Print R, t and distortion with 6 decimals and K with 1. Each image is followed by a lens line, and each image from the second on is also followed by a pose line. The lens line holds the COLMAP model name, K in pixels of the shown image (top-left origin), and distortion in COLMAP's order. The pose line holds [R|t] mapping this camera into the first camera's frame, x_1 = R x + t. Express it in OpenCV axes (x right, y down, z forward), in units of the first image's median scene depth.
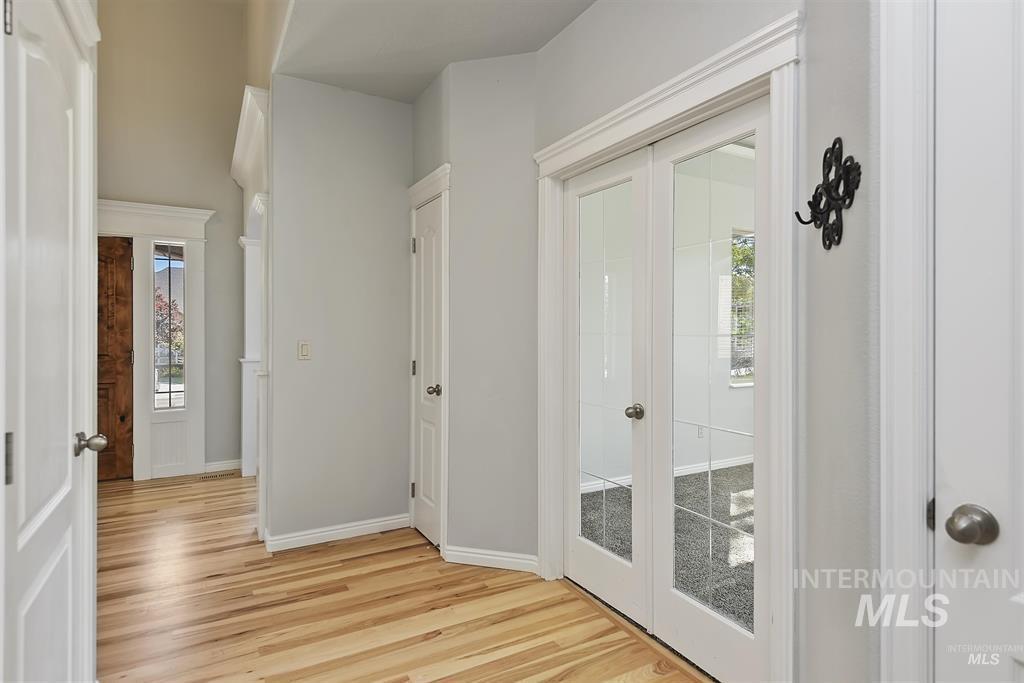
lens RADIAL K [[547.4, 0, 513.7], [0, 547.4, 340.2], [0, 0, 1]] dist [0.004903, 0.000332]
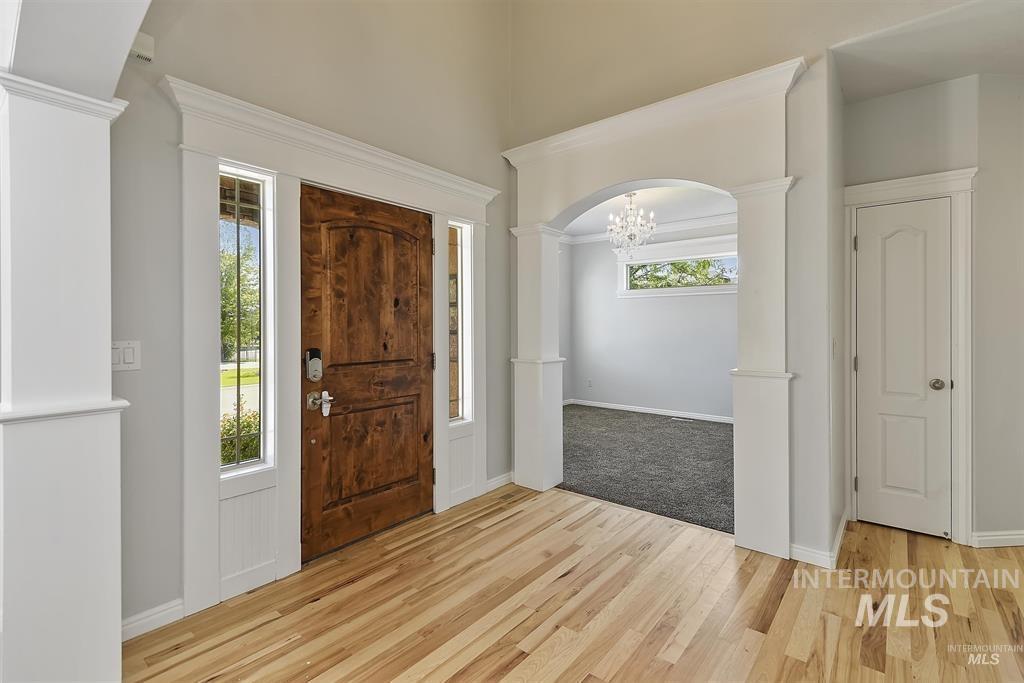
lens RADIAL K [[472.2, 0, 515.5], [0, 472.2, 330.6], [0, 0, 1]] dist [0.016415, -0.006411]
pose [[0.933531, -0.010350, 0.358346, -0.839989], [0.010215, 0.999945, 0.002269, -0.015090], [-0.358350, 0.001543, 0.933586, 0.304560]]
